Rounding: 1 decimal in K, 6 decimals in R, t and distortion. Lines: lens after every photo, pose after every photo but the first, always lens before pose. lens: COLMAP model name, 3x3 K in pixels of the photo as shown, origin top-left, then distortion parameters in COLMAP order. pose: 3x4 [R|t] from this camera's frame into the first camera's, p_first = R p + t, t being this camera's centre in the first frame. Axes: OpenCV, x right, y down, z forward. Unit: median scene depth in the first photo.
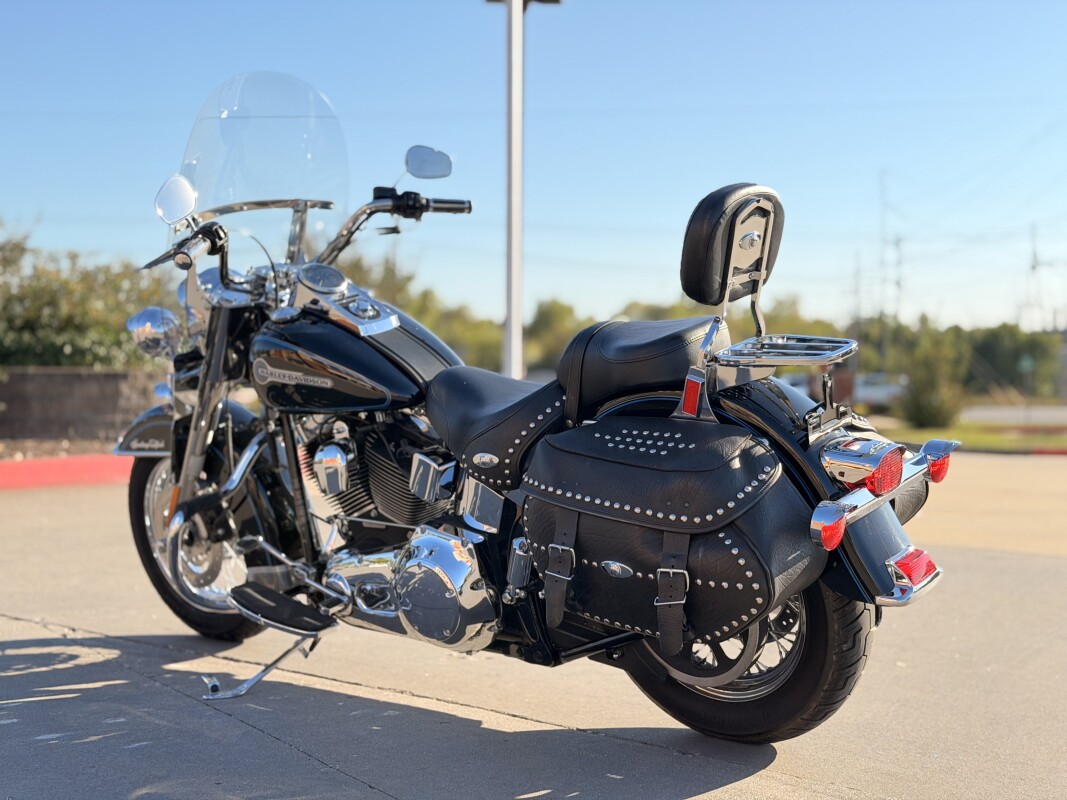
lens RADIAL K [[1476.4, 0, 533.5], [0, 1476.4, 400.0], [0, 0, 1]] dist [0.019179, 0.083984]
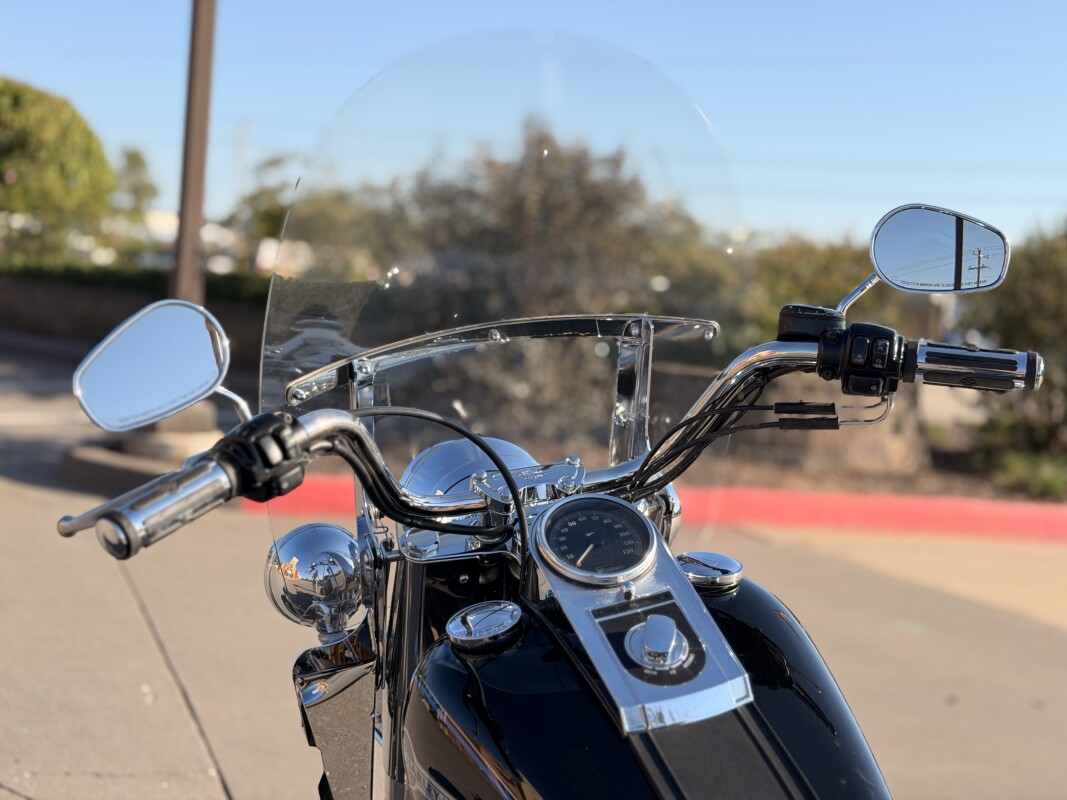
lens RADIAL K [[1476.4, 0, 533.5], [0, 1476.4, 400.0], [0, 0, 1]] dist [0.019179, 0.083984]
pose [[0.821590, 0.121231, -0.557039, 0.061826], [-0.079436, 0.991940, 0.098718, -0.153541], [0.564517, -0.036857, 0.824598, 0.635300]]
